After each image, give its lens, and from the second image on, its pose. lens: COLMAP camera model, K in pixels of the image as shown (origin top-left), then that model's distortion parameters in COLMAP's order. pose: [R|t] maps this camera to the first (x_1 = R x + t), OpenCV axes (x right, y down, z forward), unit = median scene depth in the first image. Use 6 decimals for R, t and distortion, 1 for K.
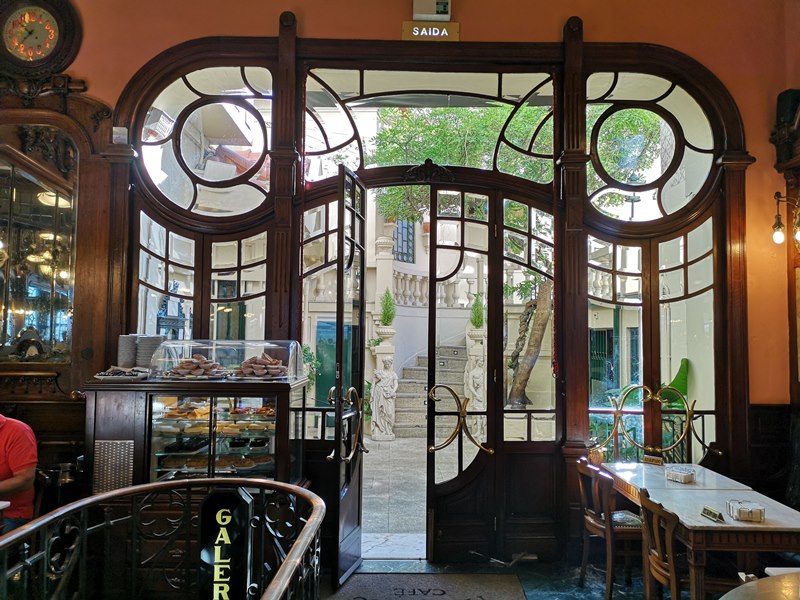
lens RADIAL K [[610.3, 0, 400.0], [0, 610.3, 300.0], [0, 0, 1]] dist [0.061093, -0.050855]
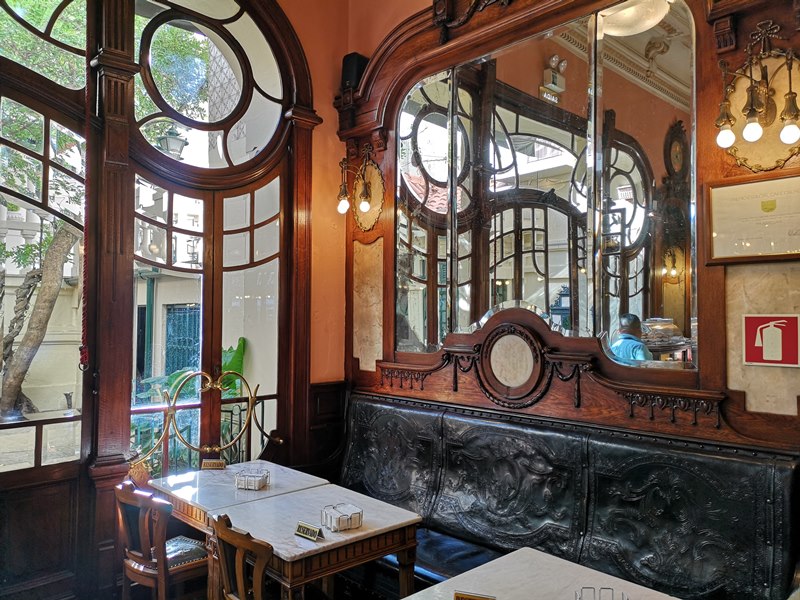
lens RADIAL K [[610.3, 0, 400.0], [0, 610.3, 300.0], [0, 0, 1]] dist [0.061093, -0.050855]
pose [[0.727532, 0.014397, 0.685922, 0.031104], [-0.034138, 0.999301, 0.015233, 0.023604], [-0.685224, -0.034498, 0.727515, 0.240219]]
